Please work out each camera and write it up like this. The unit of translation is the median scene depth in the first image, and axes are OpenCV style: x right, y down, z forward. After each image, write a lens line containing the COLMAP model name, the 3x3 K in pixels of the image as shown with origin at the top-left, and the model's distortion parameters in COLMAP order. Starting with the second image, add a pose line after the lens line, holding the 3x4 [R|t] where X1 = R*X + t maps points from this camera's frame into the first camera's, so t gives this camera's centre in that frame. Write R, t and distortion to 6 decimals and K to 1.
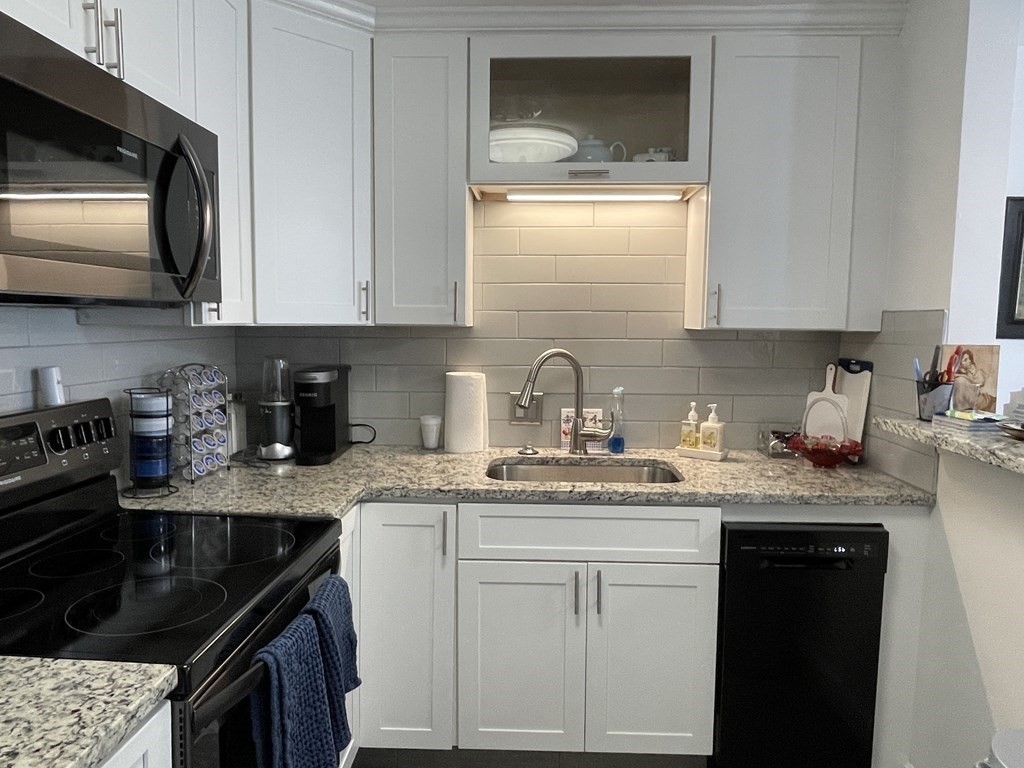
lens RADIAL K [[698.4, 0, 512.0], [0, 698.4, 384.0], [0, 0, 1]] dist [0.006326, -0.007030]
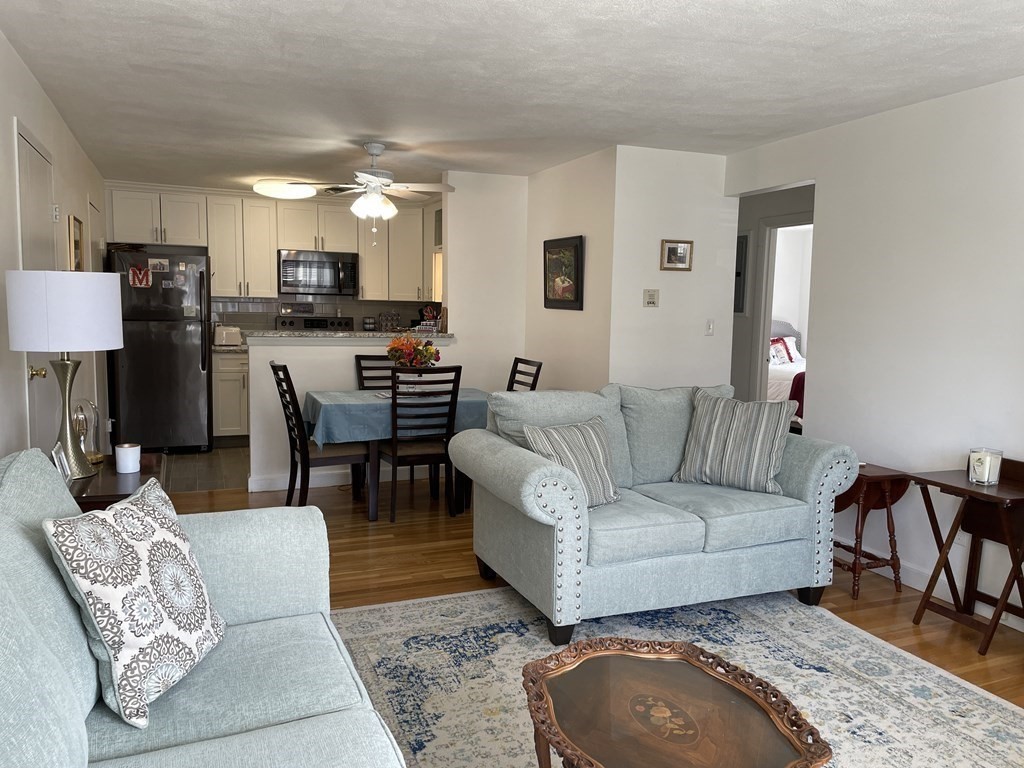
lens RADIAL K [[773.7, 0, 510.6], [0, 773.7, 382.8], [0, 0, 1]] dist [0.081213, -0.087680]
pose [[0.419939, 0.093577, -0.902715, 3.179214], [-0.097166, 0.993589, 0.057796, 0.038178], [0.902336, 0.063442, 0.426339, -0.074635]]
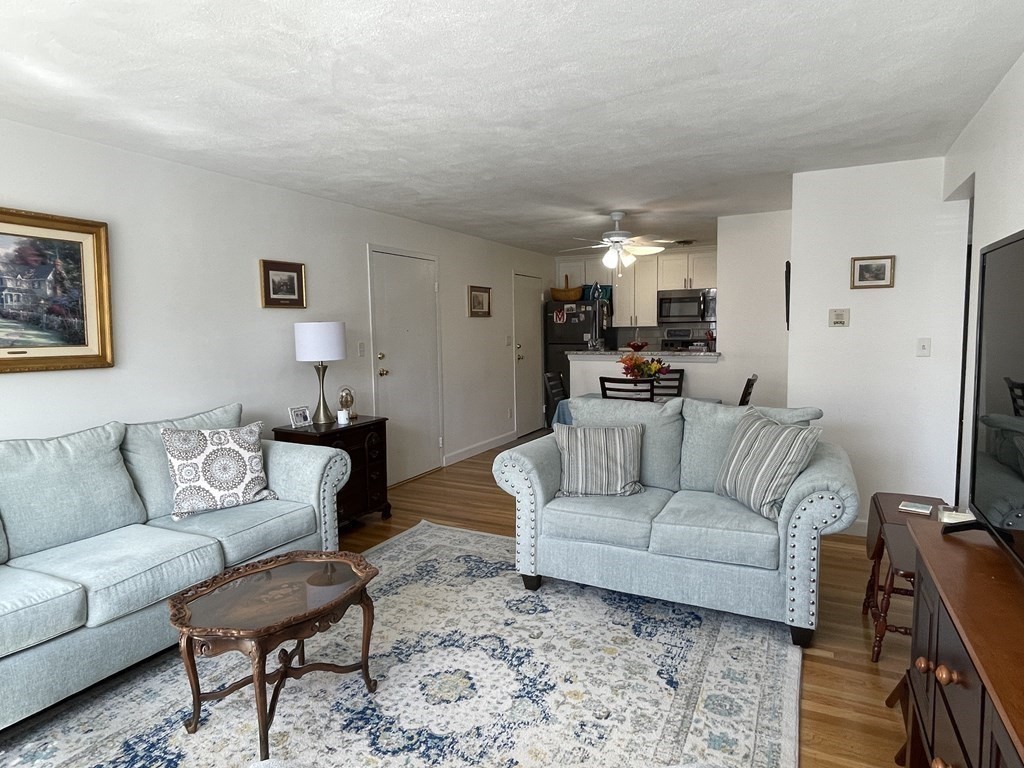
lens RADIAL K [[595.5, 0, 510.1], [0, 595.5, 384.3], [0, 0, 1]] dist [-0.003403, -0.002506]
pose [[-0.416140, 0.085842, -0.905239, 3.249426], [-0.070365, 0.989509, 0.126180, -0.078578], [0.906574, 0.116206, -0.405734, 1.126723]]
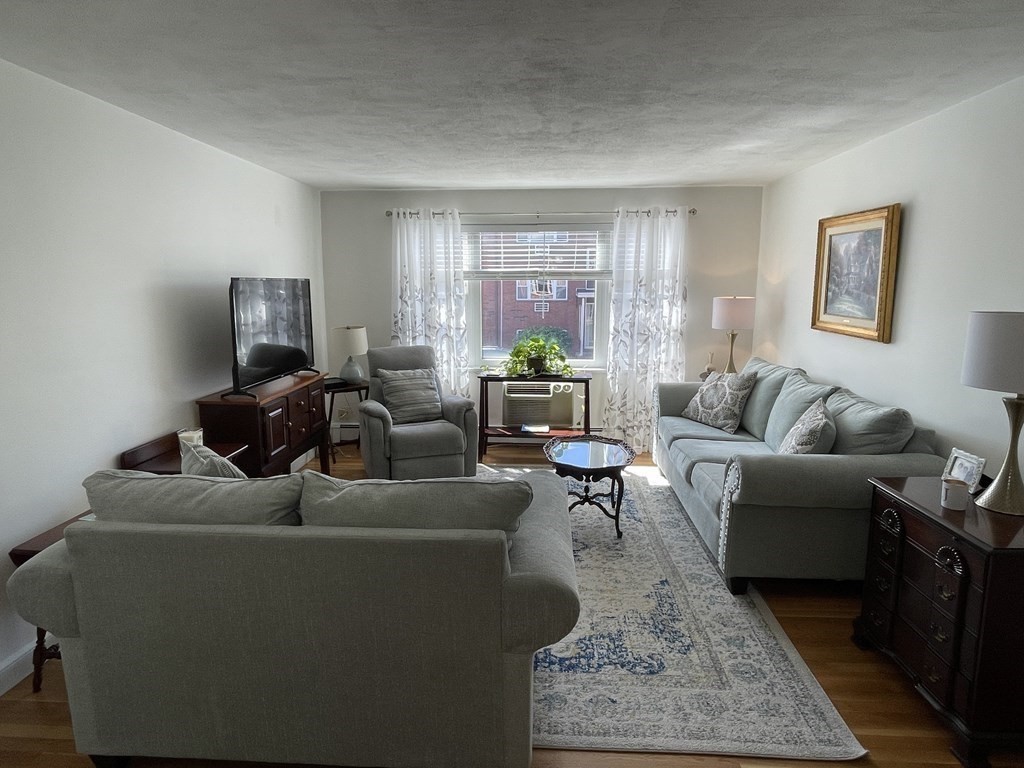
lens RADIAL K [[595.5, 0, 510.1], [0, 595.5, 384.3], [0, 0, 1]] dist [-0.003403, -0.002506]
pose [[0.009490, -0.176308, 0.984289, 0.874188], [0.089462, 0.980536, 0.174773, -0.116548], [-0.995945, 0.086398, 0.025078, 0.595331]]
